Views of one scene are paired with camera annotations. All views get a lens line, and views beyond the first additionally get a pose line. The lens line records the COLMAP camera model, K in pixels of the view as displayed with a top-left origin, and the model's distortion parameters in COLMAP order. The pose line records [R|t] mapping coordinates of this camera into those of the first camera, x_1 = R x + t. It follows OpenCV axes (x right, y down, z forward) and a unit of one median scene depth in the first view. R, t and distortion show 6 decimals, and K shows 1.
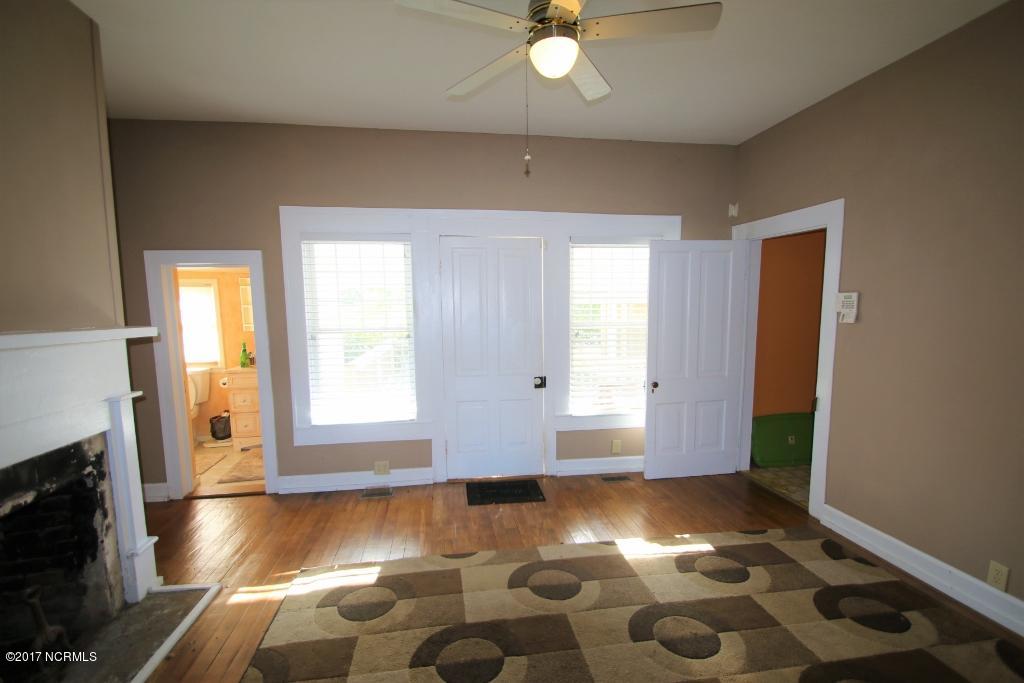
lens RADIAL K [[479.3, 0, 511.2], [0, 479.3, 357.8], [0, 0, 1]] dist [0.001414, -0.014143]
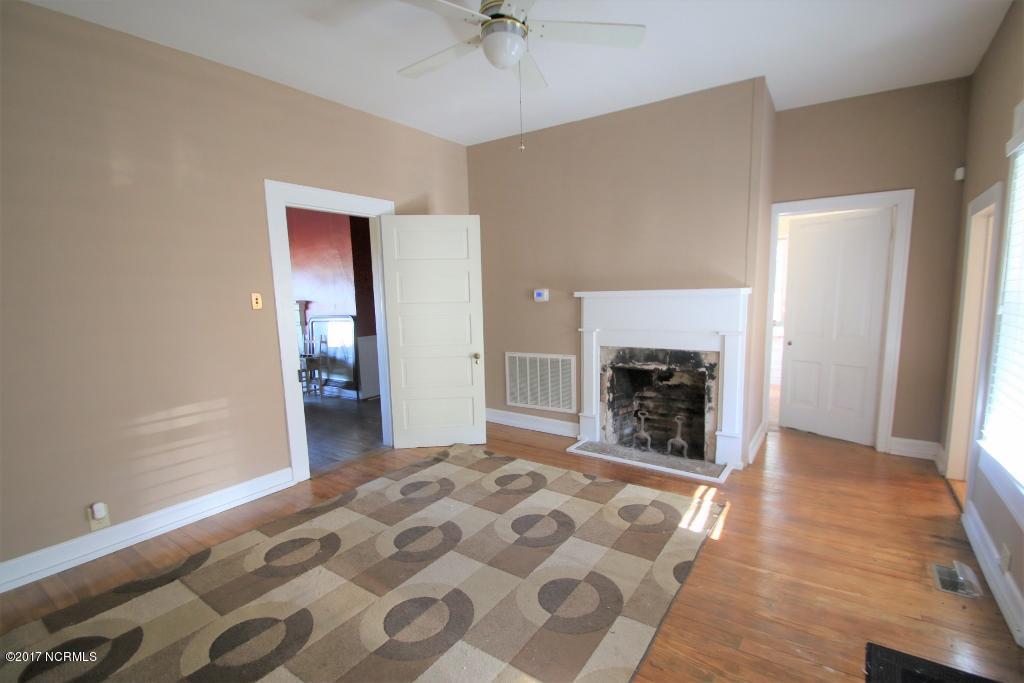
lens RADIAL K [[479.3, 0, 511.2], [0, 479.3, 357.8], [0, 0, 1]] dist [0.001414, -0.014143]
pose [[-0.697625, 0.127657, -0.704999, 0.830281], [-0.035104, 0.976726, 0.211597, -0.153796], [0.715603, 0.172364, -0.676907, 1.660338]]
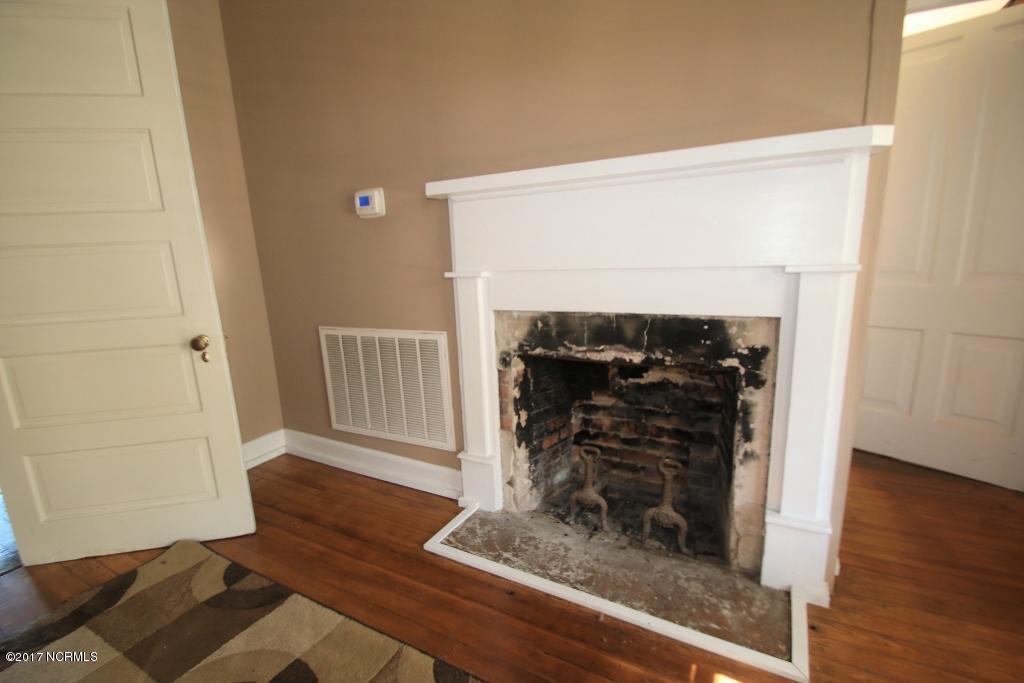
lens RADIAL K [[479.3, 0, 511.2], [0, 479.3, 357.8], [0, 0, 1]] dist [0.001414, -0.014143]
pose [[-0.613544, 0.211551, -0.760796, -0.140173], [-0.026352, 0.957425, 0.287478, 0.030405], [0.789221, 0.196429, -0.581847, 1.140398]]
